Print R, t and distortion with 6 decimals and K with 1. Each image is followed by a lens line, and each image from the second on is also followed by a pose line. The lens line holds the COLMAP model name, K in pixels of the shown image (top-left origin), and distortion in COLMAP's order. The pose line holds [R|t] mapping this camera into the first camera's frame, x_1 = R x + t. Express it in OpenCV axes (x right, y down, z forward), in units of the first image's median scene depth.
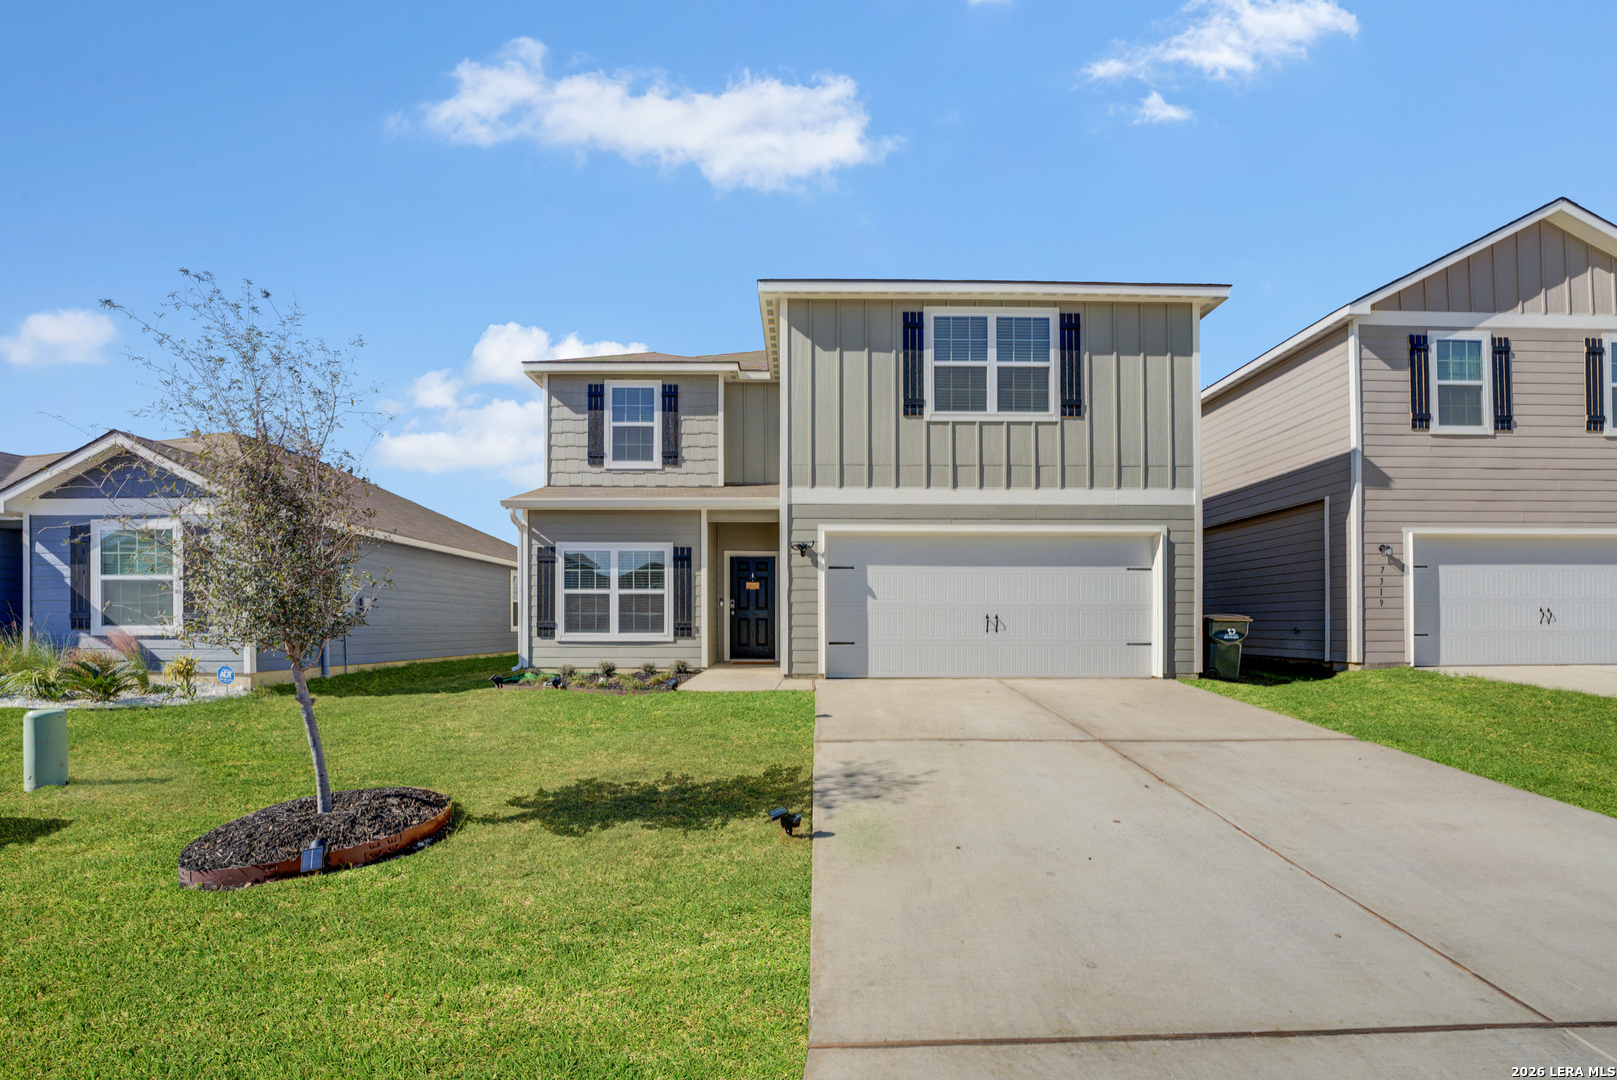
lens RADIAL K [[679.9, 0, 815.4], [0, 679.9, 615.0], [0, 0, 1]] dist [-0.018062, -0.000092]
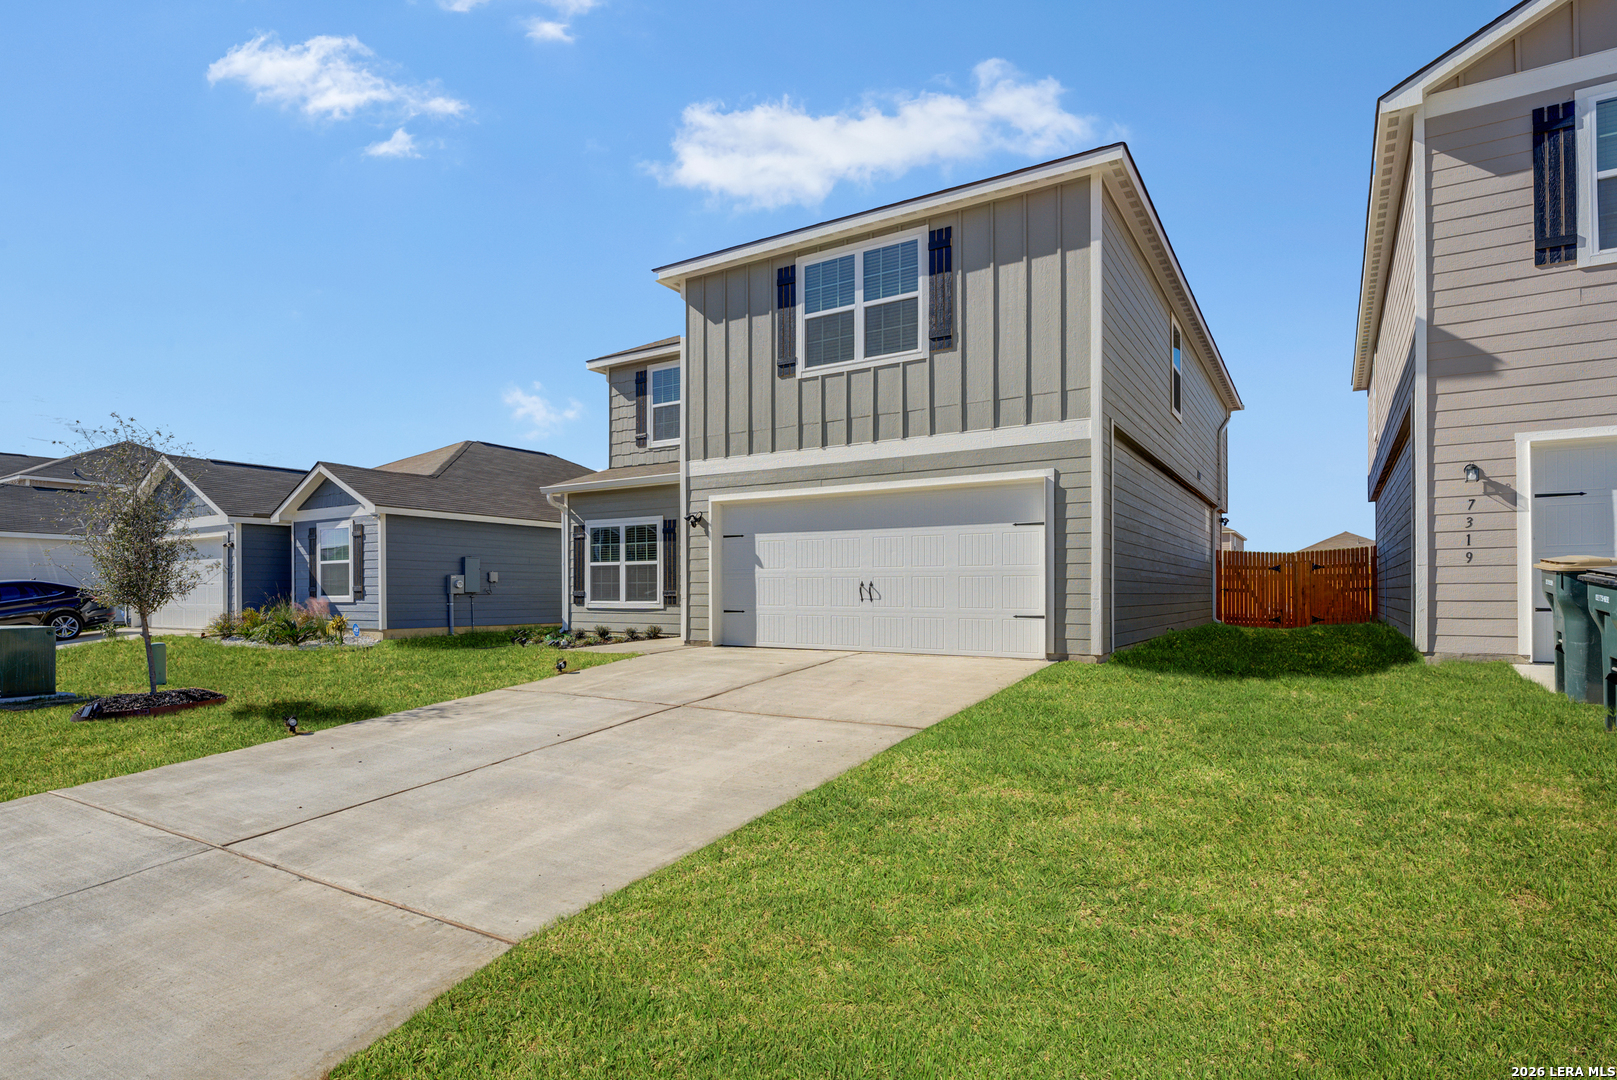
lens RADIAL K [[844.0, 0, 810.0], [0, 844.0, 586.6], [0, 0, 1]] dist [-0.001039, -0.000151]
pose [[0.843023, -0.005640, -0.537847, 0.804761], [0.009946, 0.999938, 0.005104, -0.000820], [0.537785, -0.009652, 0.843027, 0.007714]]
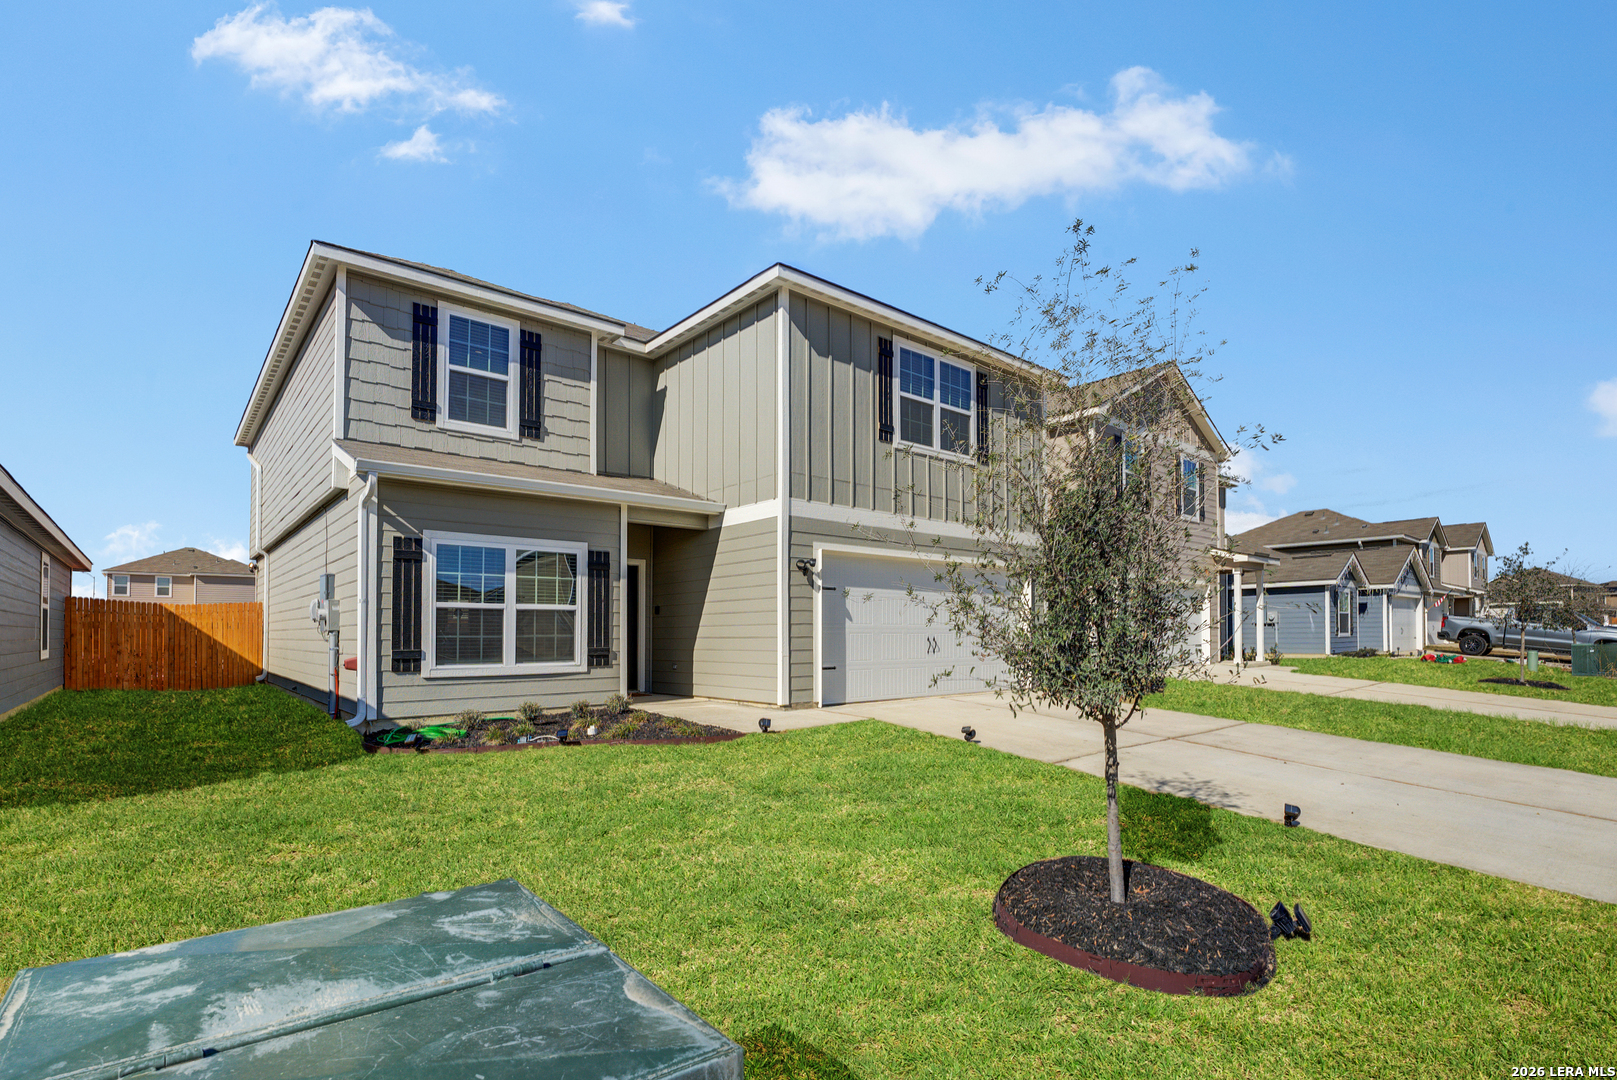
lens RADIAL K [[774.3, 0, 806.7], [0, 774.3, 611.4], [0, 0, 1]] dist [-0.001769, -0.000103]
pose [[0.773819, 0.018368, 0.633140, -0.662108], [-0.006395, 0.999755, -0.021188, -0.015167], [-0.633374, 0.012346, 0.773747, 0.185970]]
